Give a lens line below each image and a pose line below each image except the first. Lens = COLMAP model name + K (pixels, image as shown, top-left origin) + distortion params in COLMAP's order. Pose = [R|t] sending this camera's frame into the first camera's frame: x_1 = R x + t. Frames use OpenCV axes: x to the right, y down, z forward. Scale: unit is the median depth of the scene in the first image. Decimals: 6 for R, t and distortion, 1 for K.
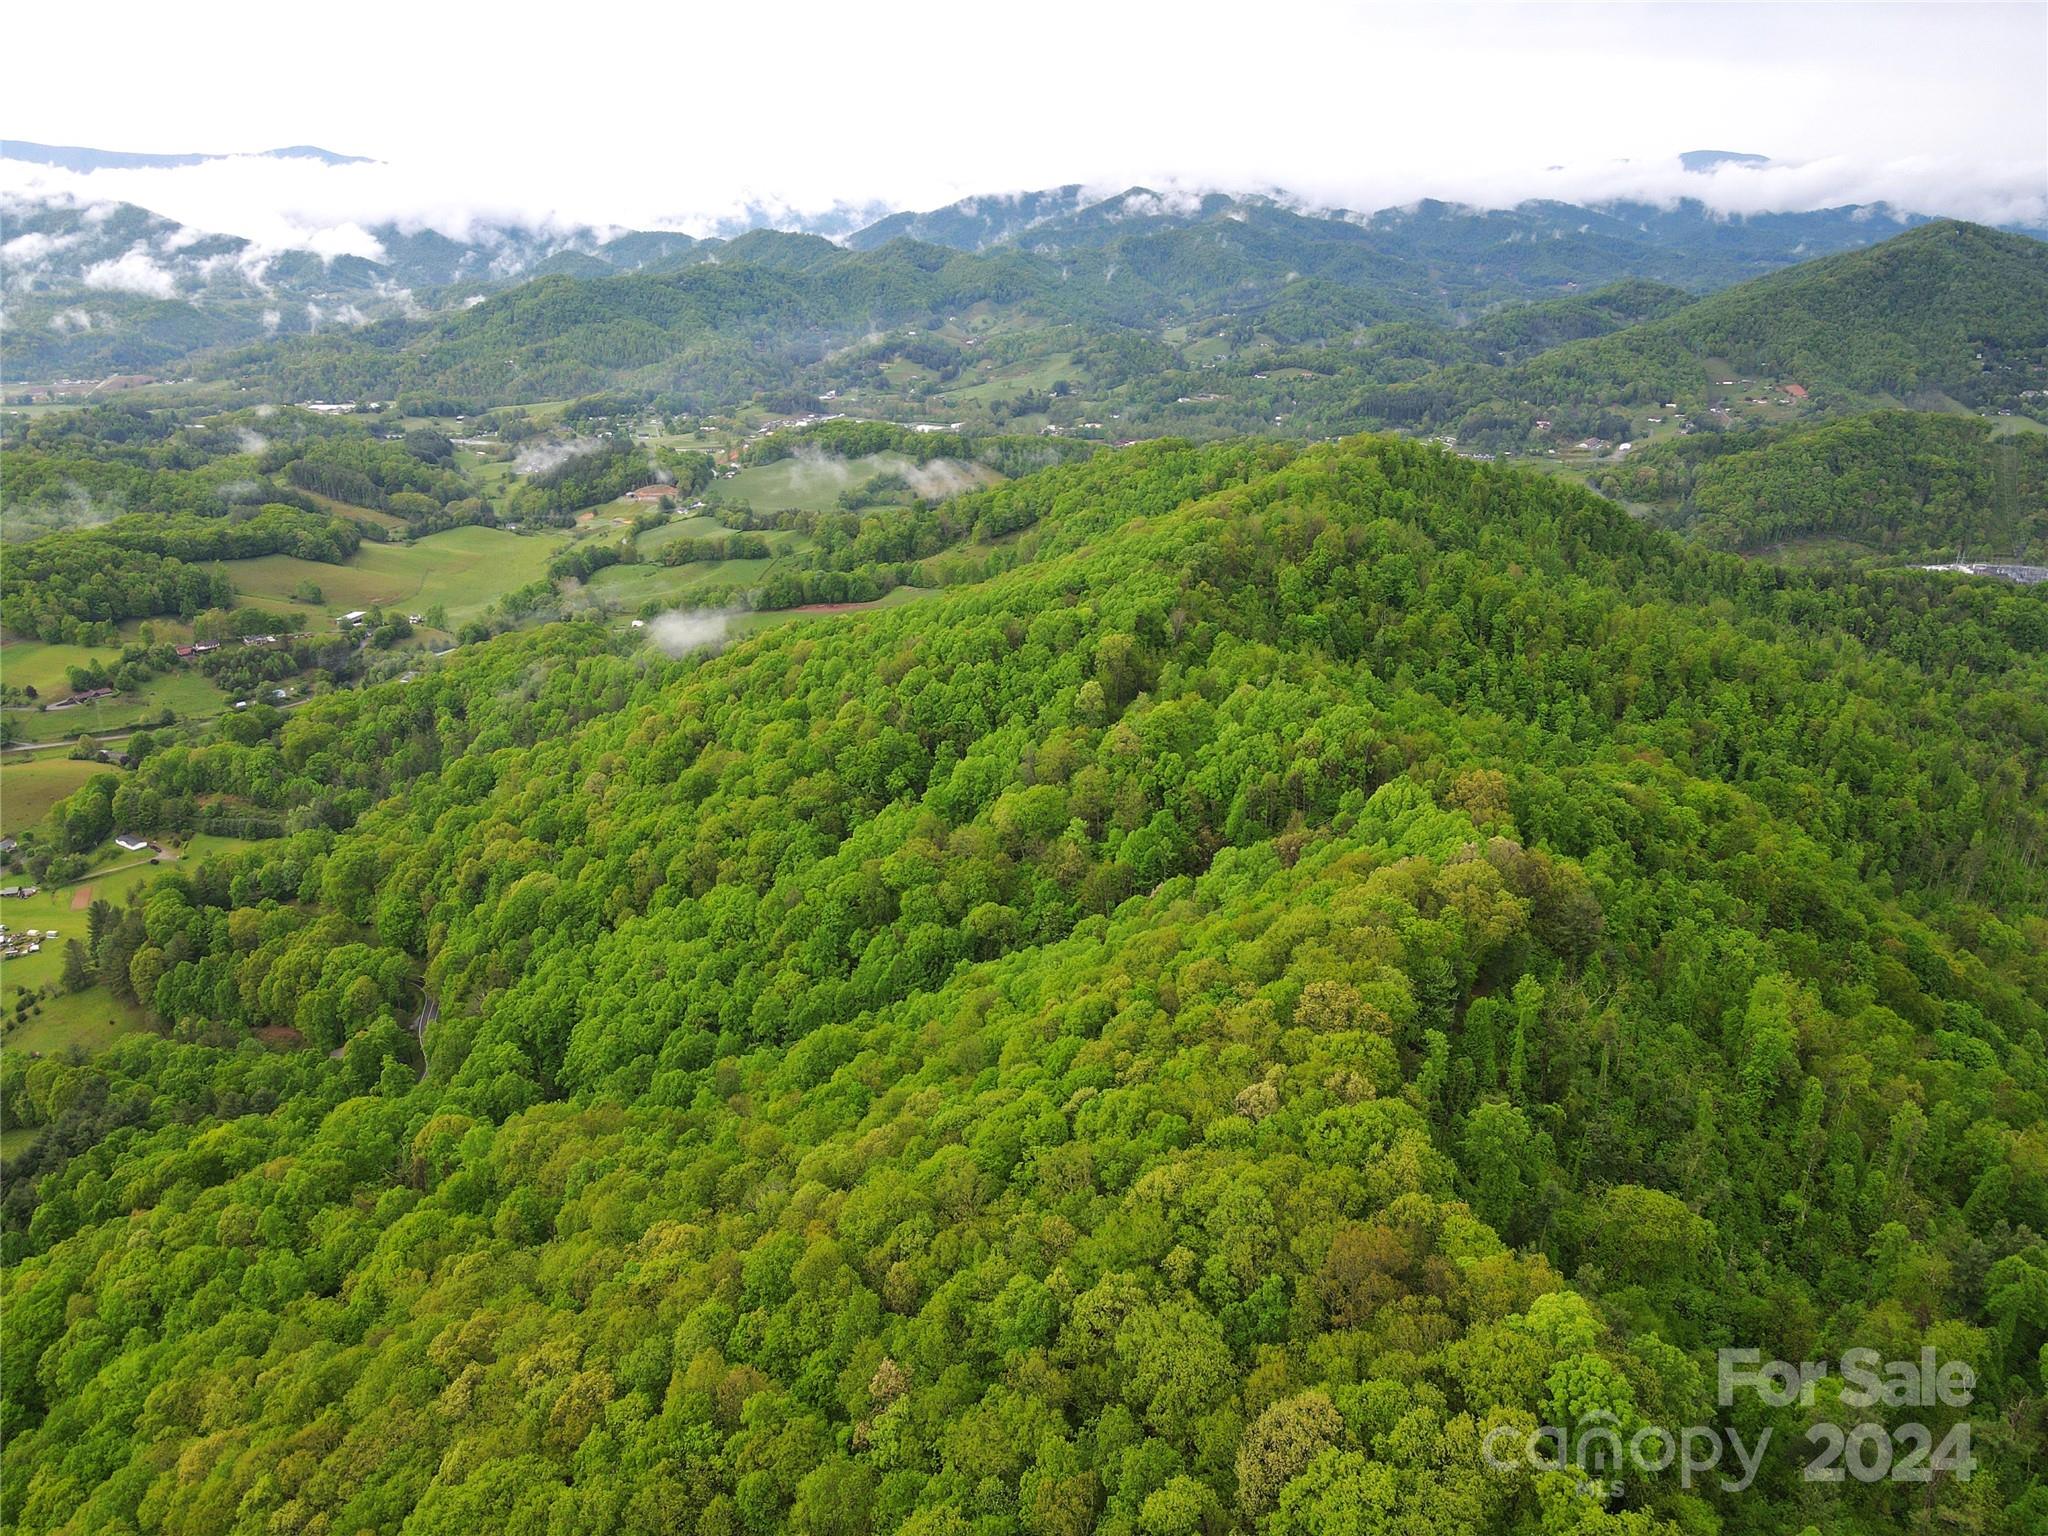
lens RADIAL K [[1506.0, 0, 1006.8], [0, 1506.0, 763.2], [0, 0, 1]] dist [0.008386, 0.011115]
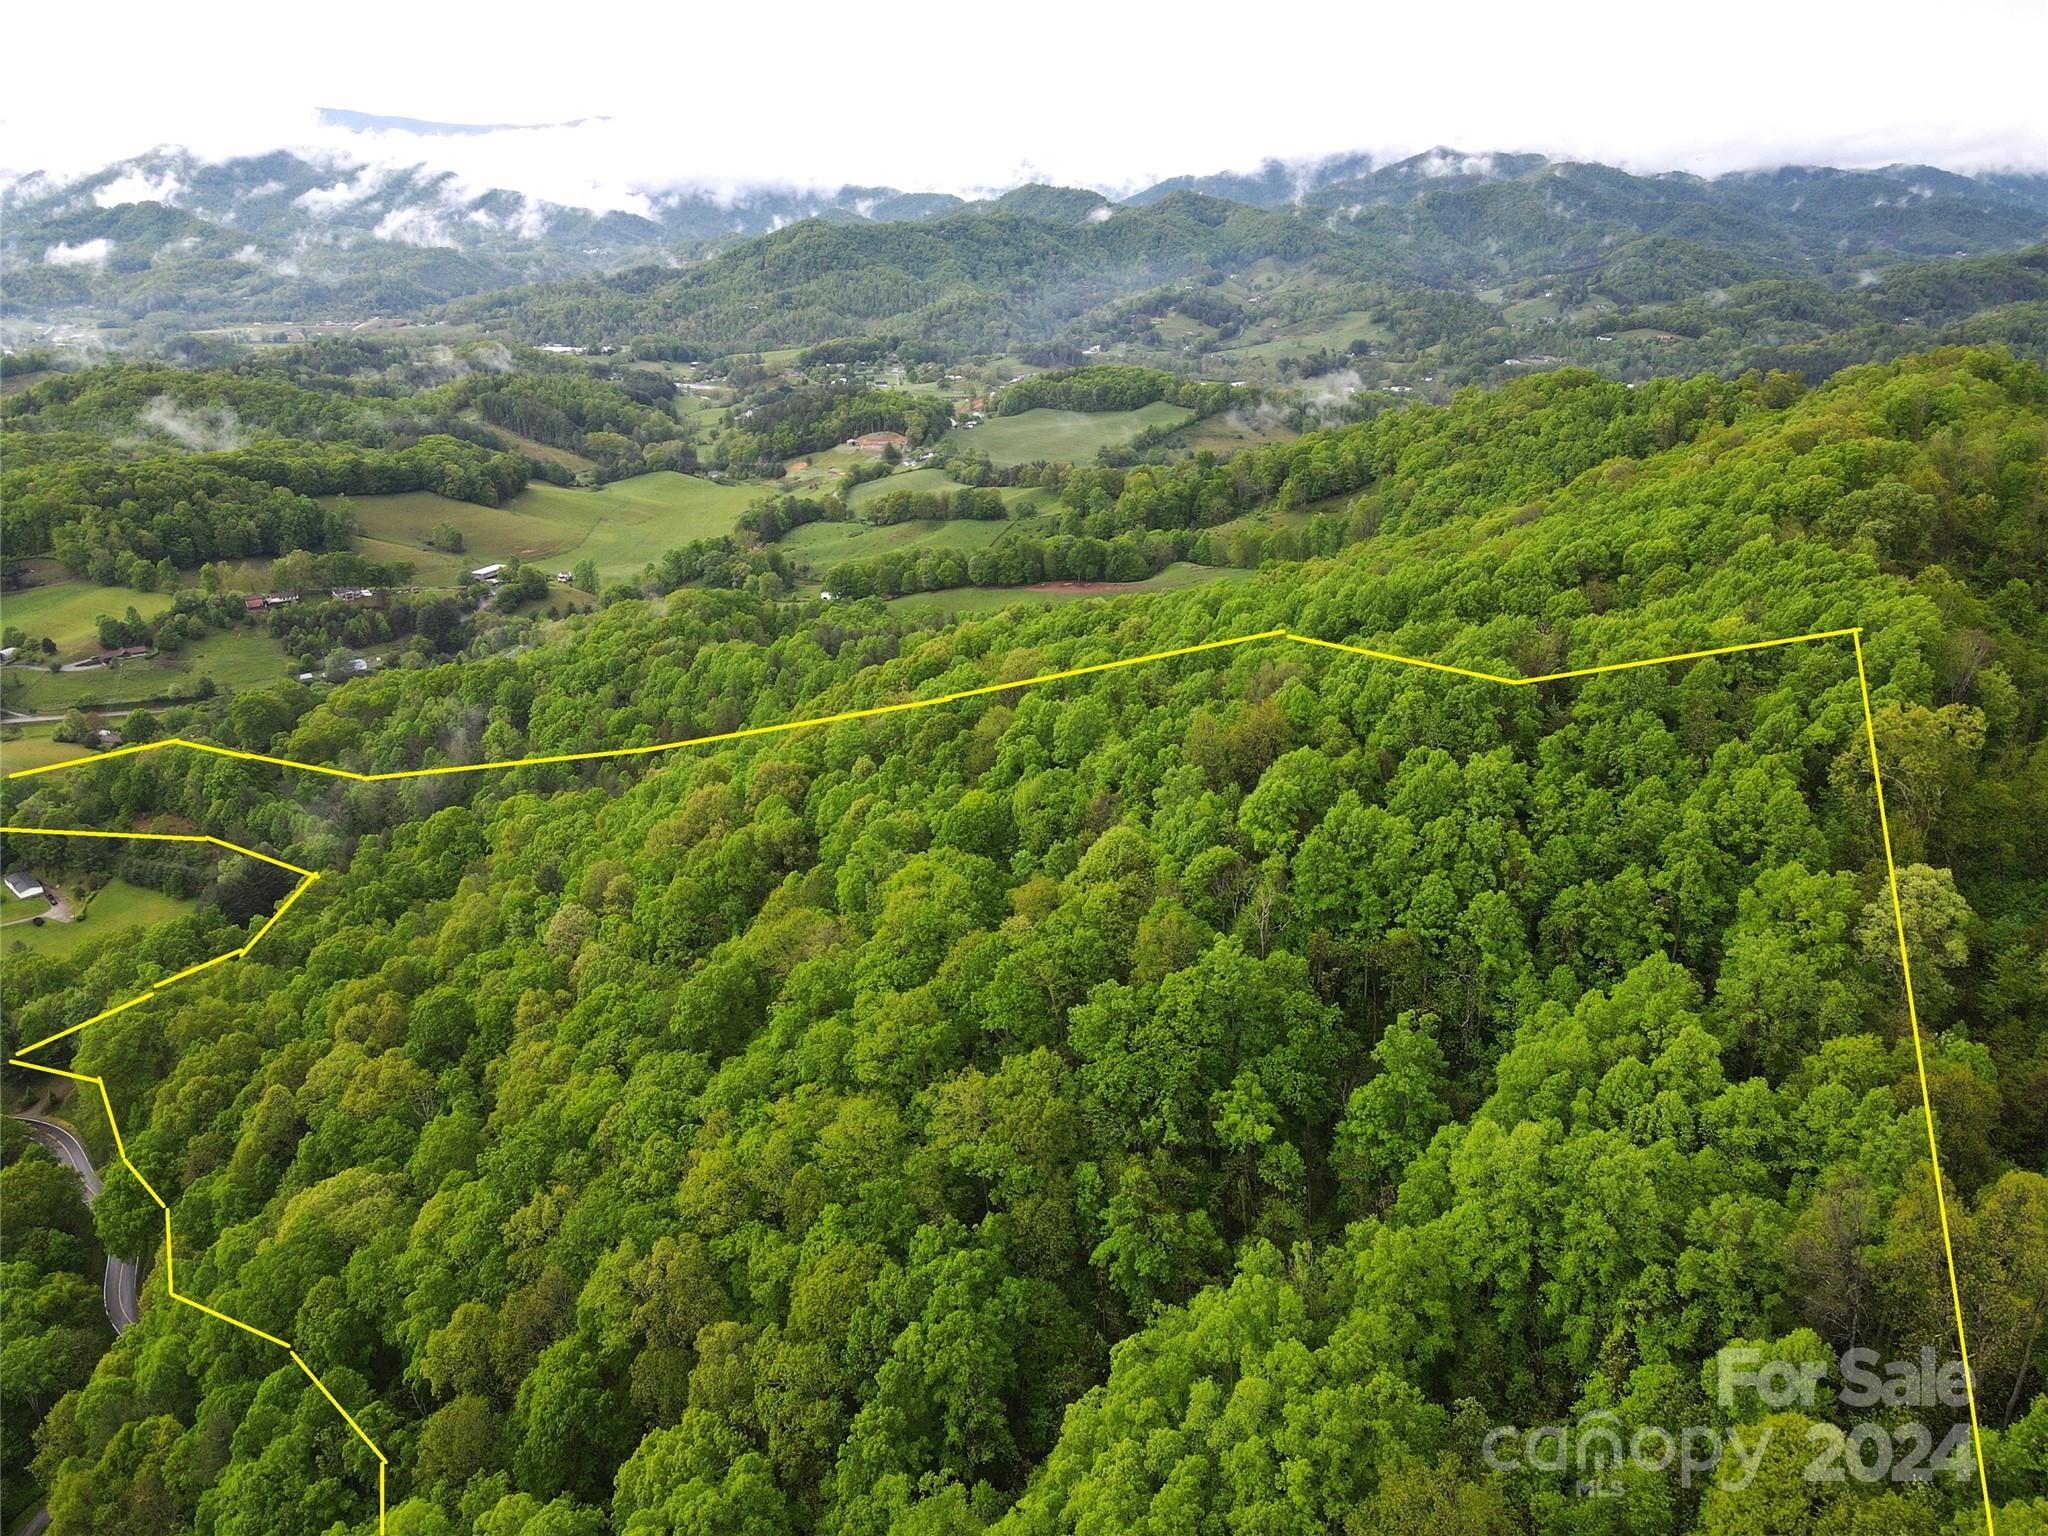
lens RADIAL K [[1506.0, 0, 1006.8], [0, 1506.0, 763.2], [0, 0, 1]] dist [0.008386, 0.011115]
pose [[0.985558, 0.066836, -0.155591, -0.025694], [-0.065160, 0.997749, 0.015853, -0.021905], [0.156301, -0.005485, 0.987694, 0.216551]]
